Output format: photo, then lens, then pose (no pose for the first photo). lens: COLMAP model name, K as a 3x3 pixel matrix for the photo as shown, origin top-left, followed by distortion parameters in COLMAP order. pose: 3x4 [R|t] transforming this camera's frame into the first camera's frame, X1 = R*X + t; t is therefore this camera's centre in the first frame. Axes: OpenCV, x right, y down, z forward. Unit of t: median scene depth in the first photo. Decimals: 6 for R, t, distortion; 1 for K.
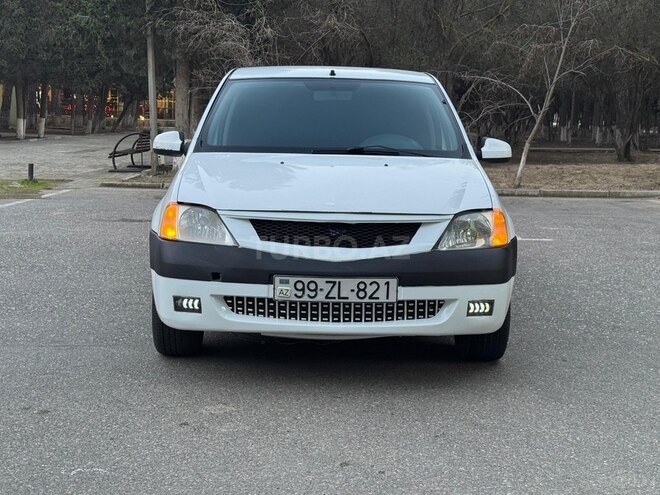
lens RADIAL K [[895.6, 0, 330.0], [0, 895.6, 247.5], [0, 0, 1]] dist [0.089909, 0.013841]
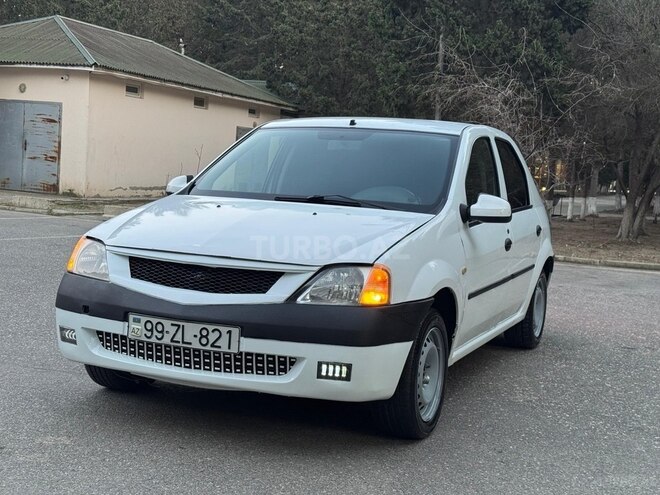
lens RADIAL K [[895.6, 0, 330.0], [0, 895.6, 247.5], [0, 0, 1]] dist [0.089909, 0.013841]
pose [[0.918178, 0.061500, -0.391365, 0.515387], [-0.091433, 0.994104, -0.058295, -0.003219], [0.385472, 0.089308, 0.918387, 0.161389]]
